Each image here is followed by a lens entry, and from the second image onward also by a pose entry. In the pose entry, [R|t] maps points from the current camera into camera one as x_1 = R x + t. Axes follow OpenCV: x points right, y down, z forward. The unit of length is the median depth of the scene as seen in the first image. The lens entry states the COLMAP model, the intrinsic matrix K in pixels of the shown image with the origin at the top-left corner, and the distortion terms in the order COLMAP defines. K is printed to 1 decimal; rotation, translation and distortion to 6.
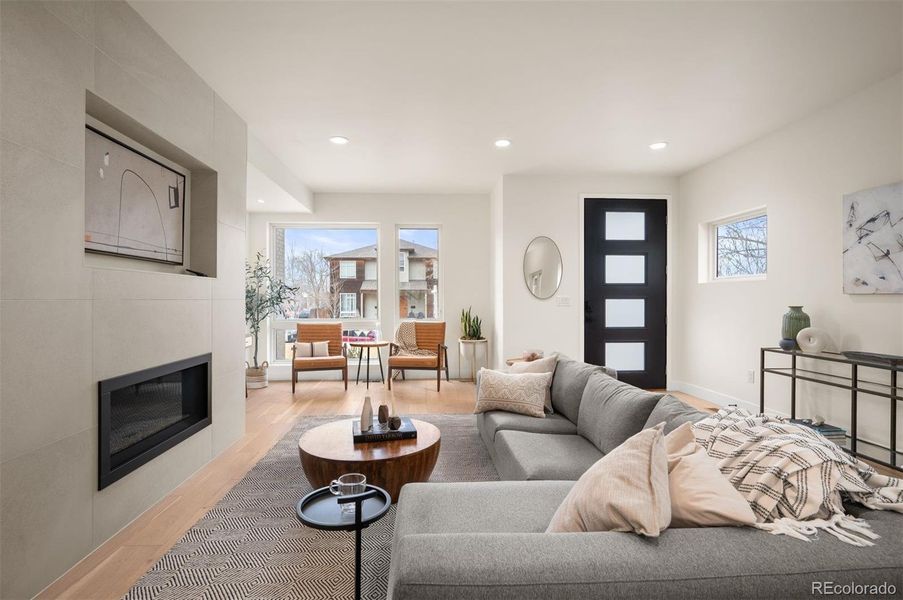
lens RADIAL K [[430.1, 0, 448.4], [0, 430.1, 301.1], [0, 0, 1]] dist [0.003884, -0.001173]
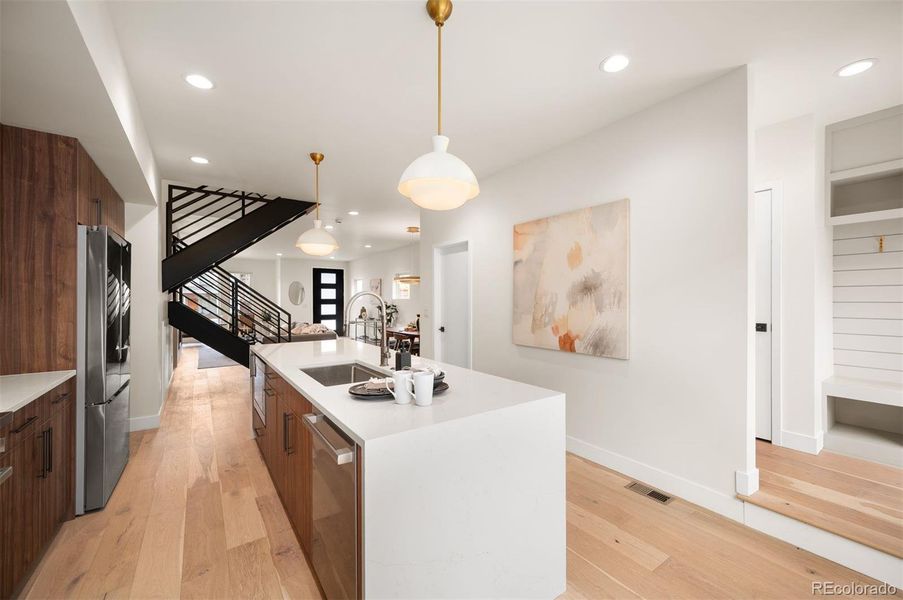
lens RADIAL K [[371.8, 0, 456.8], [0, 371.8, 300.1], [0, 0, 1]] dist [-0.000799, -0.000053]
pose [[0.854225, -0.003981, 0.519888, -0.132899], [0.004084, 0.999991, 0.000946, -0.031906], [-0.519887, 0.001315, 0.854234, -1.495487]]
